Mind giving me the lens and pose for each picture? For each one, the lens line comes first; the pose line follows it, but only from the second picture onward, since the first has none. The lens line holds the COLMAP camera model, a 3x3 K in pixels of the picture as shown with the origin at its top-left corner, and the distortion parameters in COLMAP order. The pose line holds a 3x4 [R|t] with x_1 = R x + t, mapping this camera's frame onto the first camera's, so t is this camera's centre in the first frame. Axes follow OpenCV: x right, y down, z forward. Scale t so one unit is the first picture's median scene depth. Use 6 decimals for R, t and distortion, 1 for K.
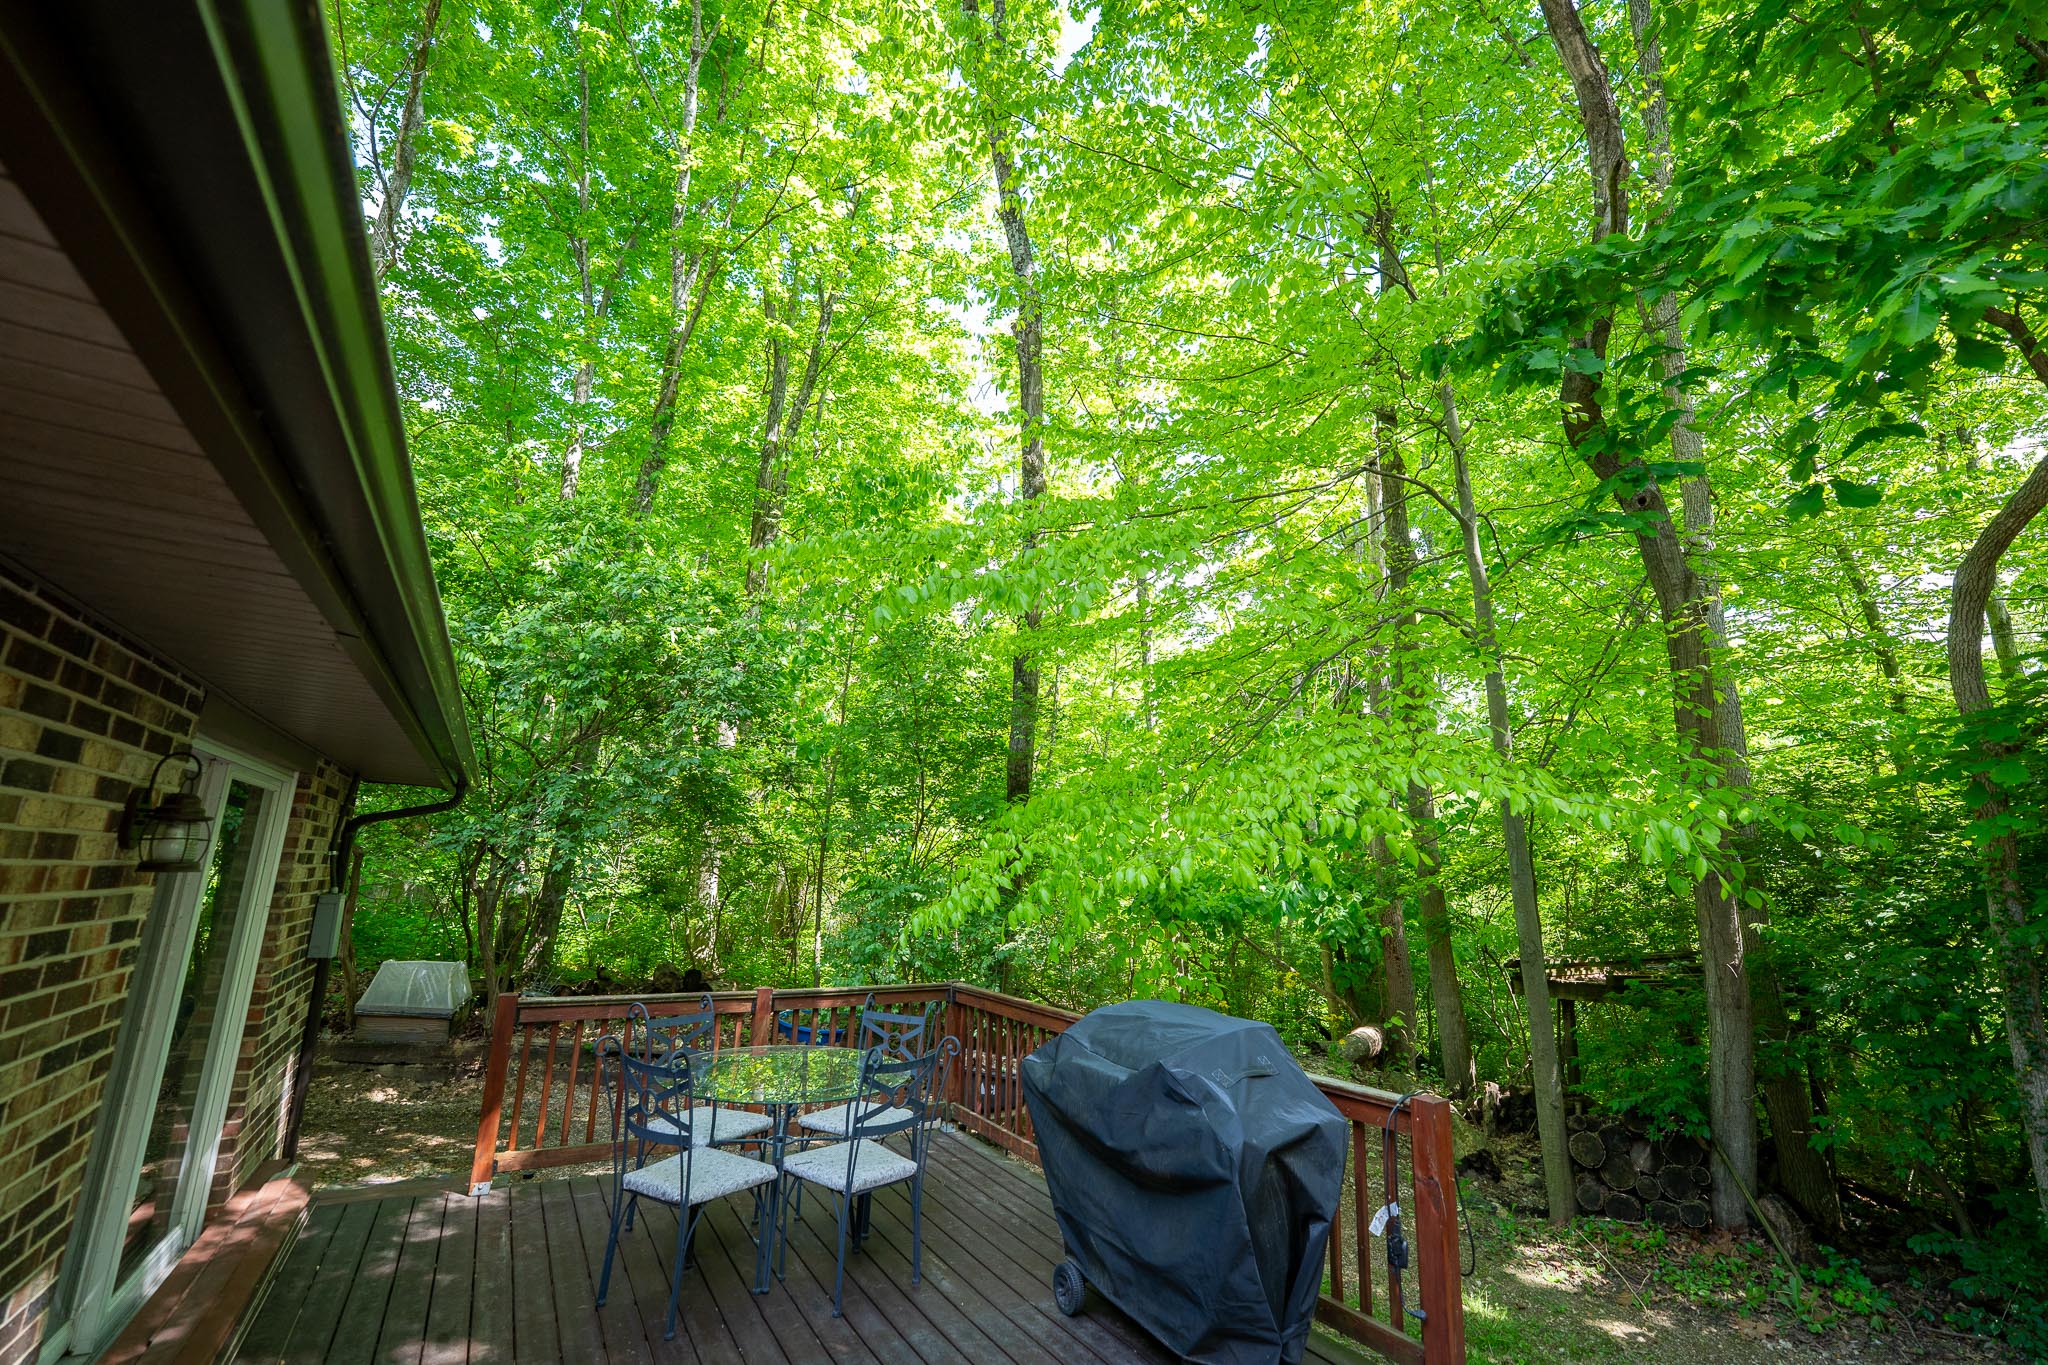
lens RADIAL K [[833.4, 0, 1028.3], [0, 833.4, 681.3], [0, 0, 1]] dist [-0.015535, -0.000137]
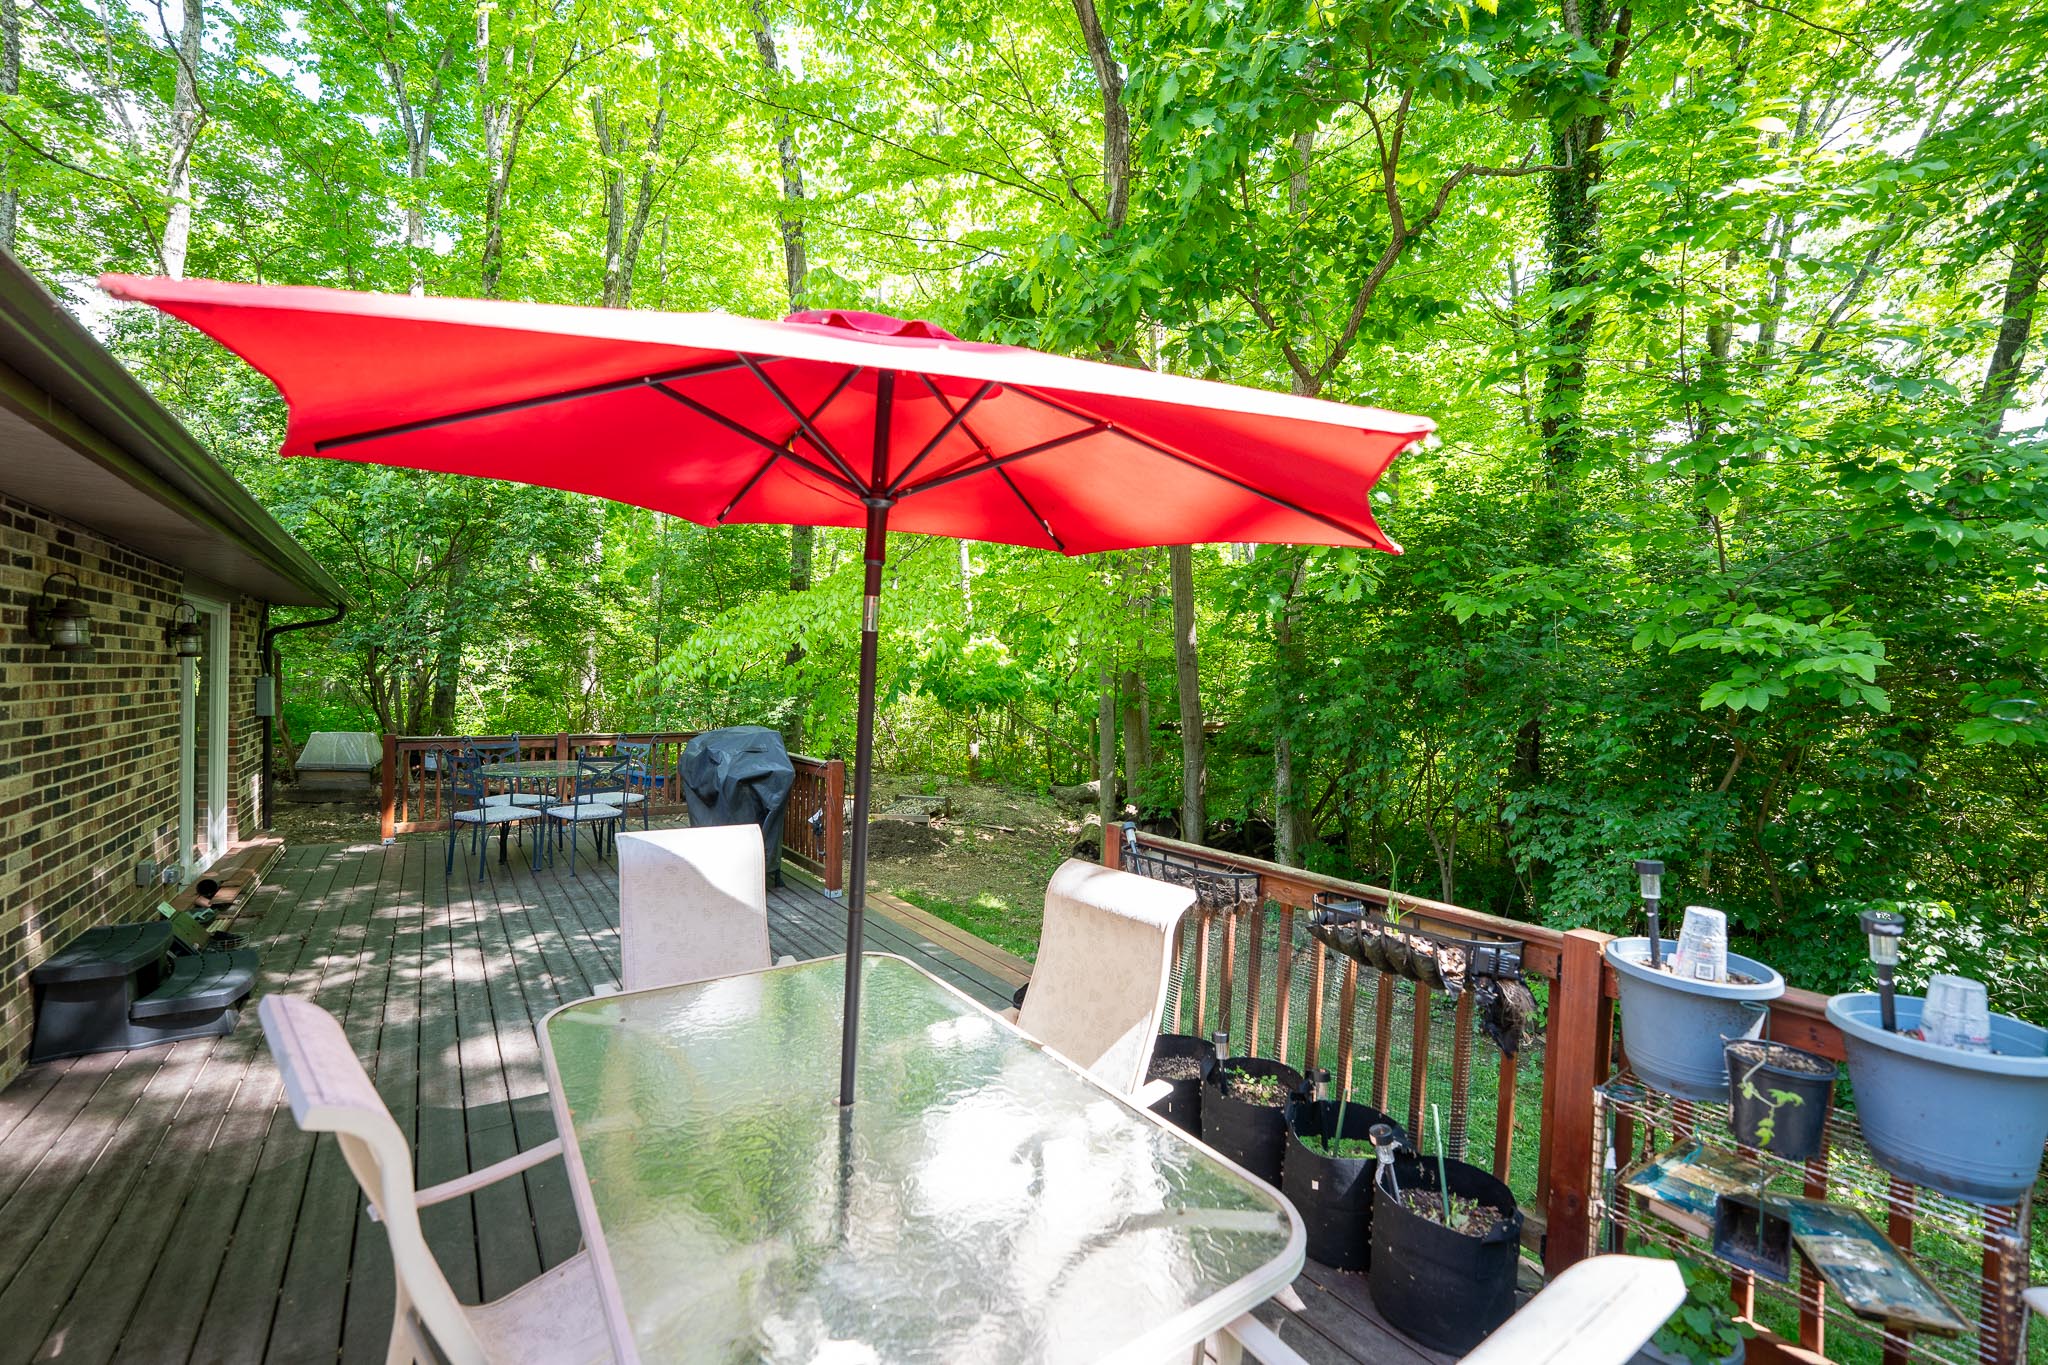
lens RADIAL K [[833.4, 0, 1023.5], [0, 833.4, 677.9], [0, 0, 1]] dist [-0.015535, -0.000137]
pose [[0.997850, -0.007116, 0.065146, 0.556410], [-0.008131, 0.972963, 0.230820, -0.128510], [-0.065027, -0.230853, 0.970813, -0.692281]]
